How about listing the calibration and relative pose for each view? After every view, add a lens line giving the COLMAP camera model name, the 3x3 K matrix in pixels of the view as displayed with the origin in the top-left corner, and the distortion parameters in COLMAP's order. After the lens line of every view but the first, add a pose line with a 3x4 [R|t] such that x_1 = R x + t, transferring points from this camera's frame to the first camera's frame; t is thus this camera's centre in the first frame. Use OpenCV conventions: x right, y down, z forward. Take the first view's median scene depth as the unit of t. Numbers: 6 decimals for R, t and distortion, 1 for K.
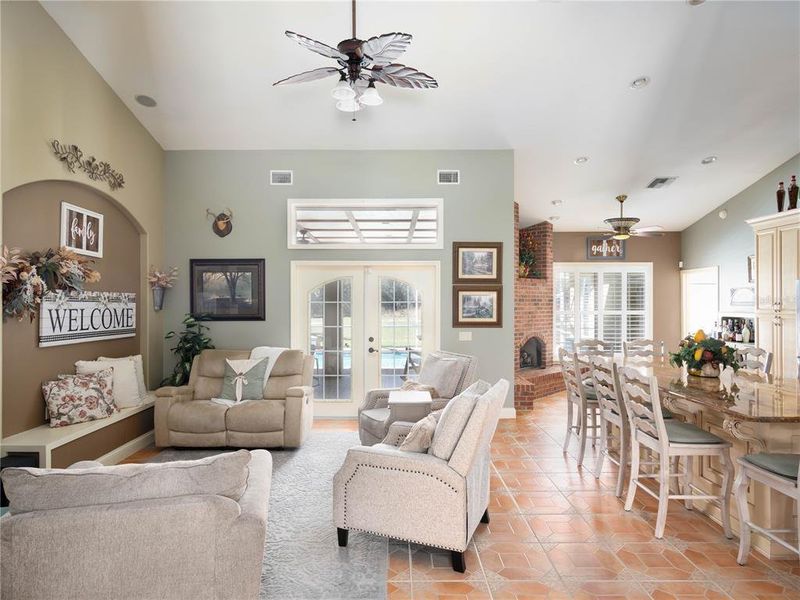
lens RADIAL K [[480.6, 0, 394.8], [0, 480.6, 297.2], [0, 0, 1]] dist [-0.005489, 0.003192]
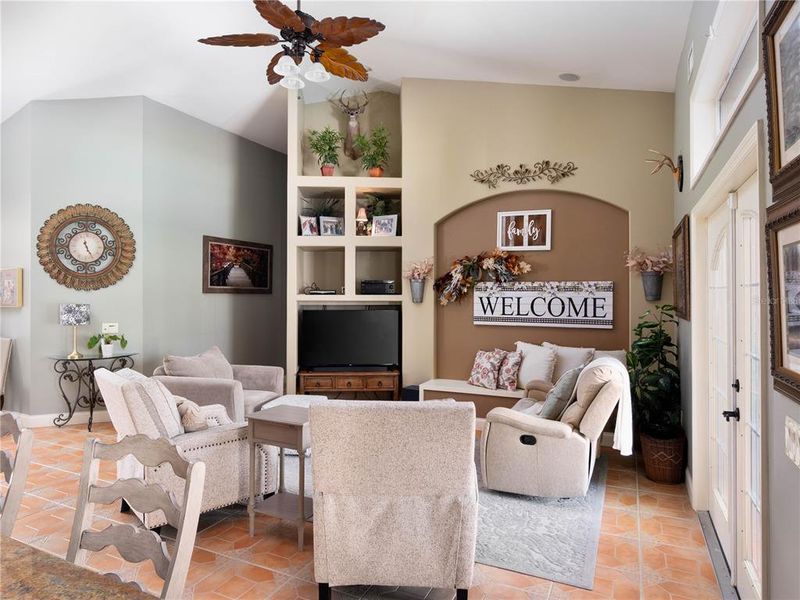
lens RADIAL K [[480.6, 0, 397.9], [0, 480.6, 294.5], [0, 0, 1]] dist [-0.005489, 0.003192]
pose [[-0.427053, 0.000056, -0.904226, 0.405285], [0.012345, 0.999907, -0.005769, 0.015769], [0.904142, -0.013627, -0.427014, 0.930569]]
